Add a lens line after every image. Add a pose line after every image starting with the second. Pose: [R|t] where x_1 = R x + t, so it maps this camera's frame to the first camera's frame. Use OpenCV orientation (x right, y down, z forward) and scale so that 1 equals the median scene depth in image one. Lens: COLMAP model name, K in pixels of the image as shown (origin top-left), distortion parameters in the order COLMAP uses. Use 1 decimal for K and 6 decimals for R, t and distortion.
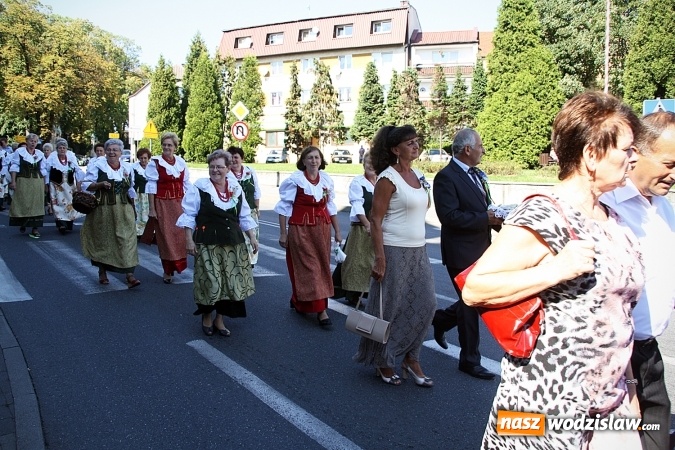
lens RADIAL K [[607.1, 0, 336.6], [0, 607.1, 225.4], [0, 0, 1]] dist [-0.130416, 0.207546]
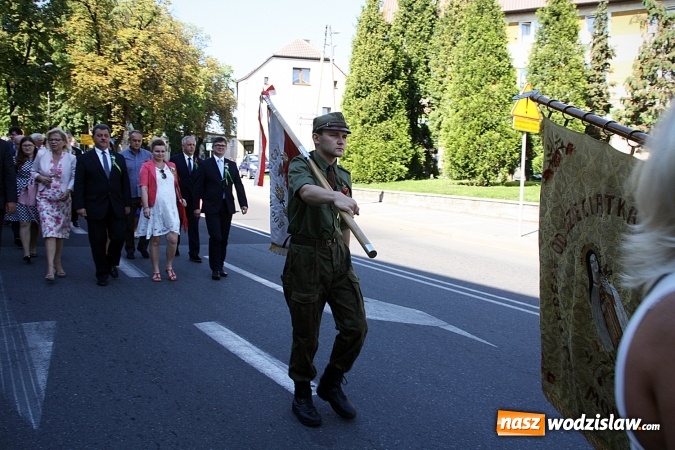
lens RADIAL K [[573.1, 0, 338.2], [0, 573.1, 224.3], [0, 0, 1]] dist [-0.151970, 0.170559]
pose [[0.999613, 0.008079, -0.026601, -0.305981], [-0.008007, 0.999964, 0.002819, -0.063988], [0.026623, -0.002605, 0.999642, 0.467577]]
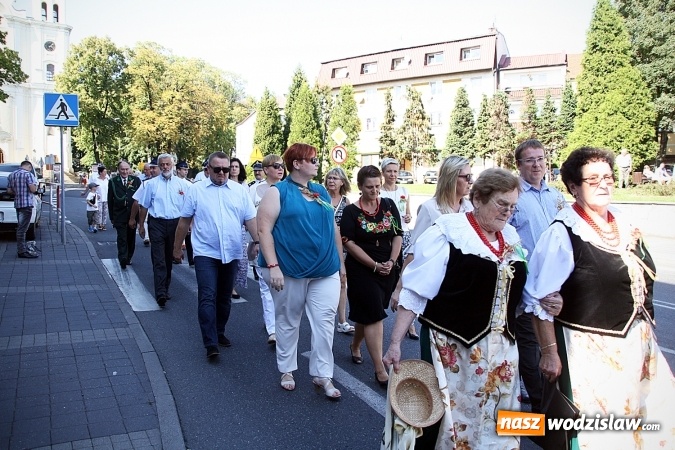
lens RADIAL K [[575.0, 0, 337.9], [0, 575.0, 224.4], [0, 0, 1]] dist [-0.147814, 0.167671]
pose [[0.988147, -0.002179, -0.153498, -0.003625], [-0.002799, 0.999477, -0.032206, -0.000272], [0.153488, 0.032254, 0.987624, -0.000430]]
